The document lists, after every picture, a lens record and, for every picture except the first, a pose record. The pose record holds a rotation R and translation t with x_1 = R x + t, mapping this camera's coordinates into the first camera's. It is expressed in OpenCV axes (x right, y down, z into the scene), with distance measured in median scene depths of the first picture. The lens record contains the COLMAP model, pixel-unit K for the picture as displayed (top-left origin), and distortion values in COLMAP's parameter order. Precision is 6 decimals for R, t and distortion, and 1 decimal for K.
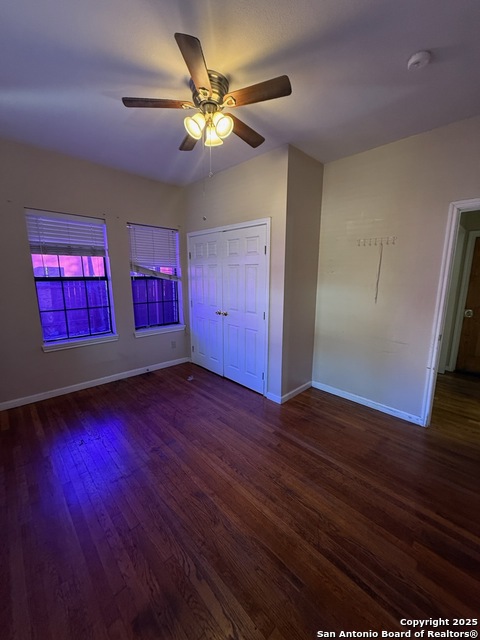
lens RADIAL K [[256.8, 0, 239.4], [0, 256.8, 319.2], [0, 0, 1]] dist [0.000640, -0.001933]
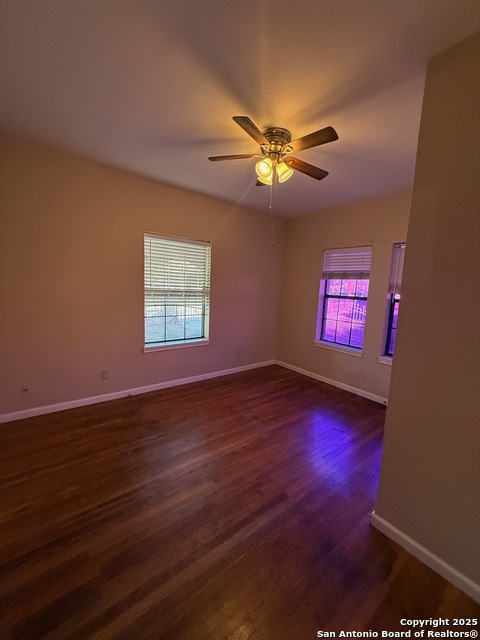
lens RADIAL K [[256.8, 0, 243.1], [0, 256.8, 324.2], [0, 0, 1]] dist [0.000640, -0.001933]
pose [[-0.101450, 0.134224, -0.985744, 0.835475], [-0.221267, 0.962993, 0.153898, -0.145895], [0.969922, 0.233726, -0.067996, 0.793389]]
